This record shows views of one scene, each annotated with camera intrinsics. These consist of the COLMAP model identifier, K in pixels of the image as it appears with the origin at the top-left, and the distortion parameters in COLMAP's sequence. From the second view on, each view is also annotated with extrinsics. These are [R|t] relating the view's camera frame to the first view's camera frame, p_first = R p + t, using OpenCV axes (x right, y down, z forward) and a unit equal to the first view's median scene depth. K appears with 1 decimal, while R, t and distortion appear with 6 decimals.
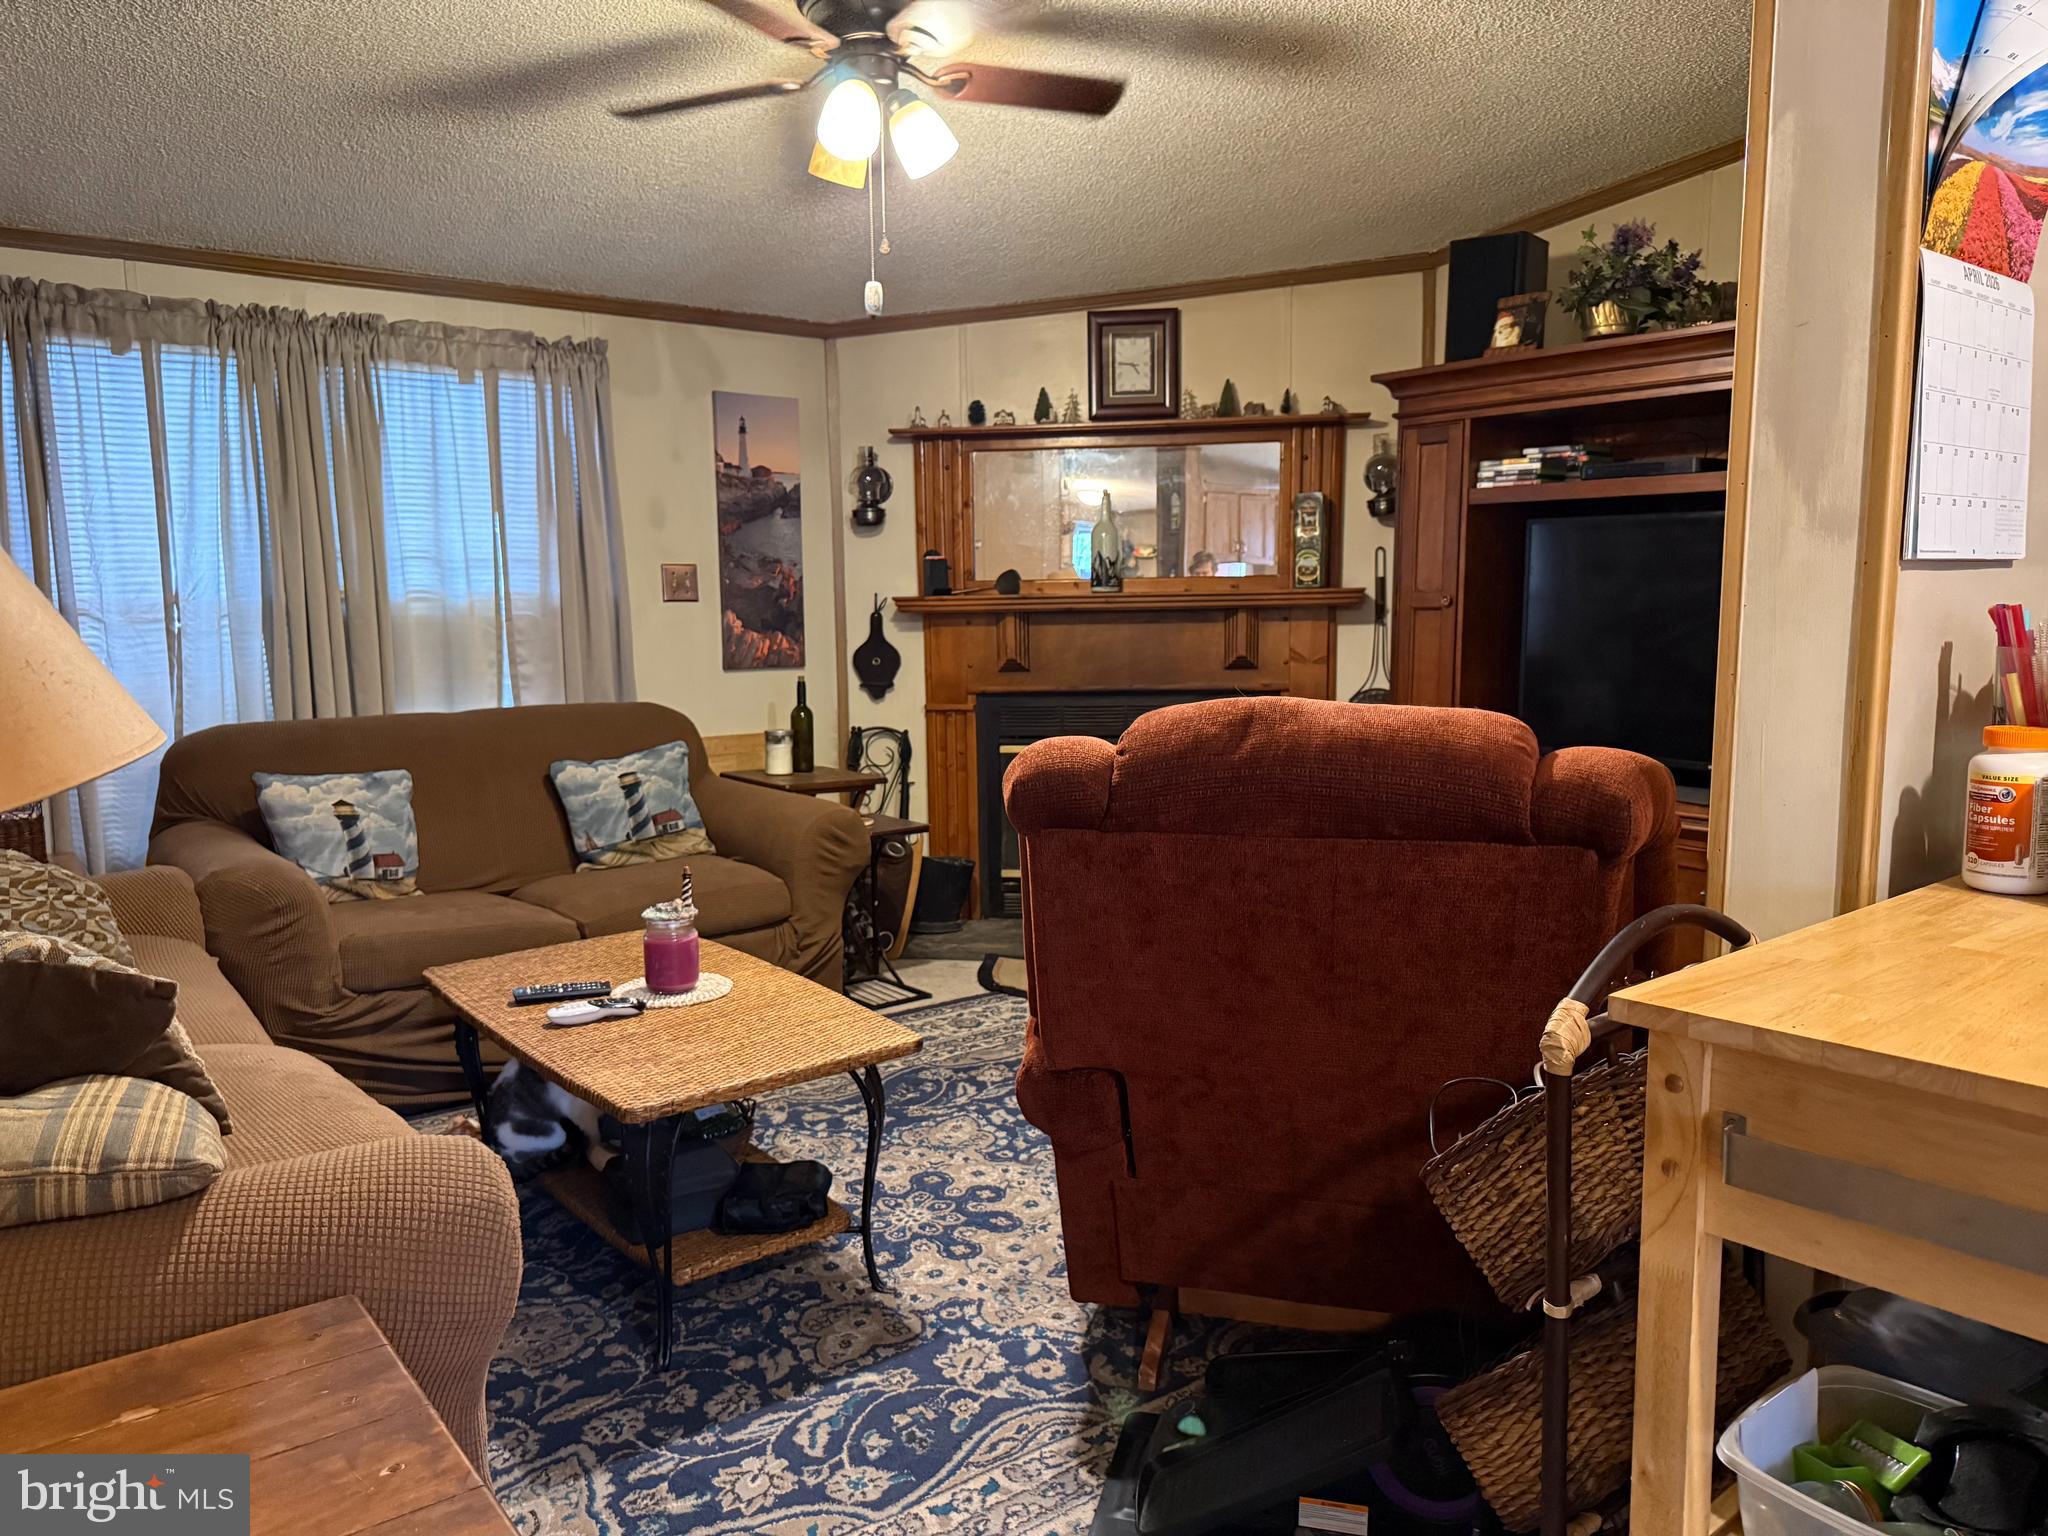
lens RADIAL K [[1450.2, 0, 1018.7], [0, 1450.2, 725.6], [0, 0, 1]] dist [0.298794, -0.000301]
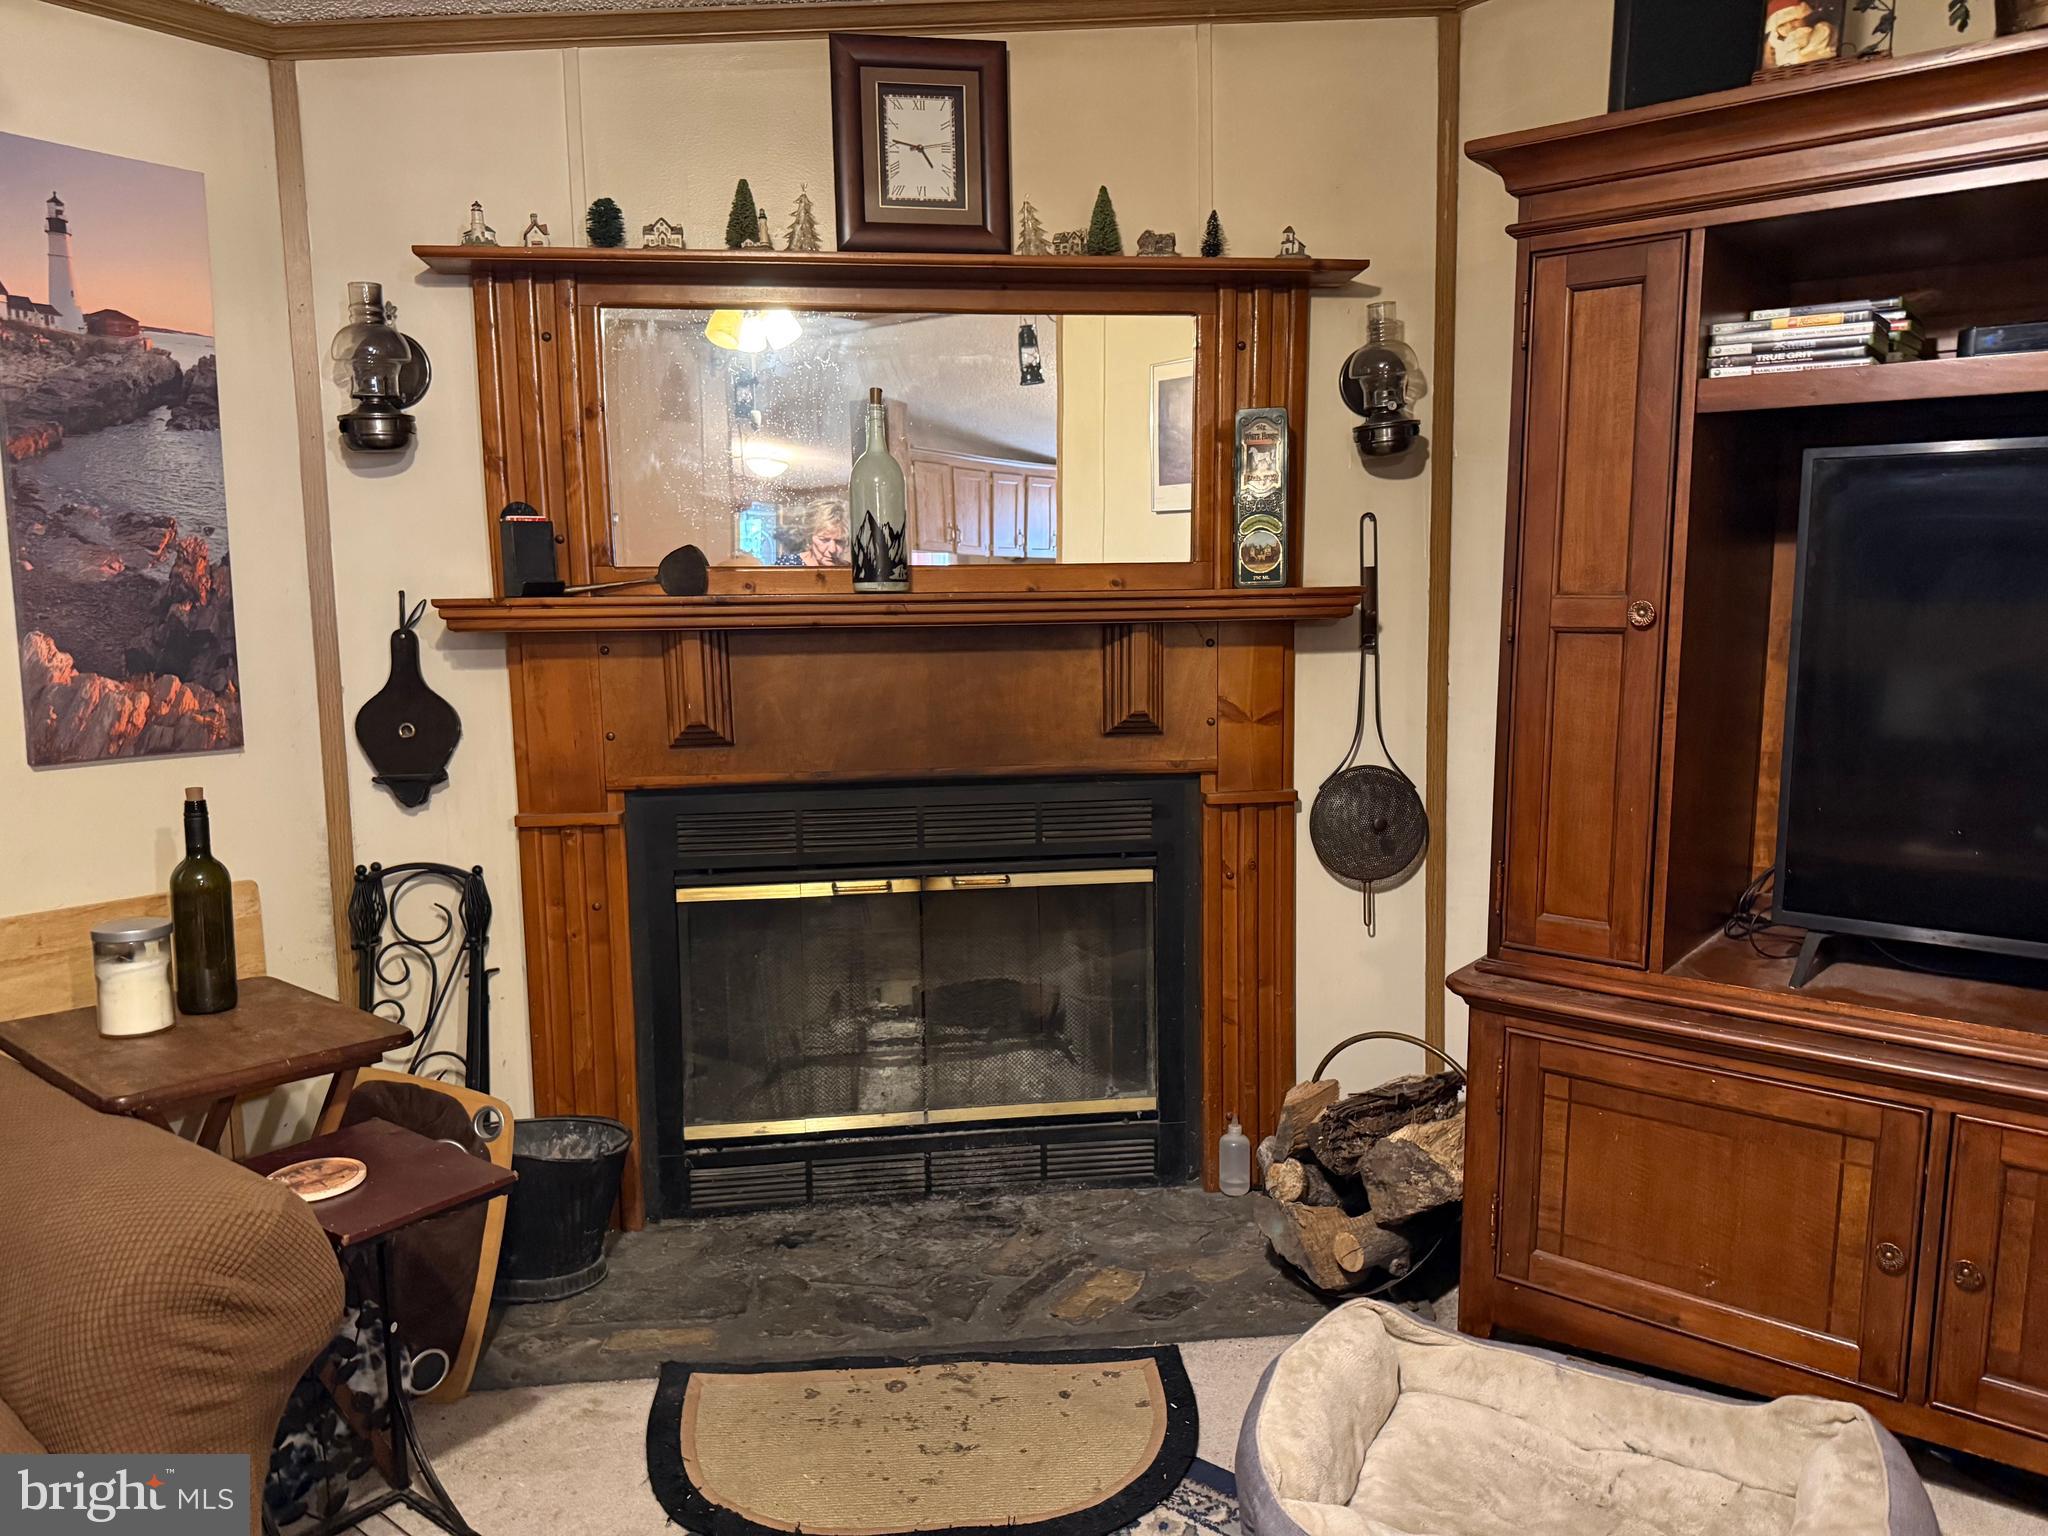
lens RADIAL K [[1462.1, 0, 1024.0], [0, 1462.1, 768.0], [0, 0, 1]] dist [0.134983, -0.195042]
pose [[0.970303, -0.028373, 0.240224, -0.017738], [0.020990, 0.999227, 0.033237, -0.045243], [-0.240981, -0.027208, 0.970148, 0.479871]]
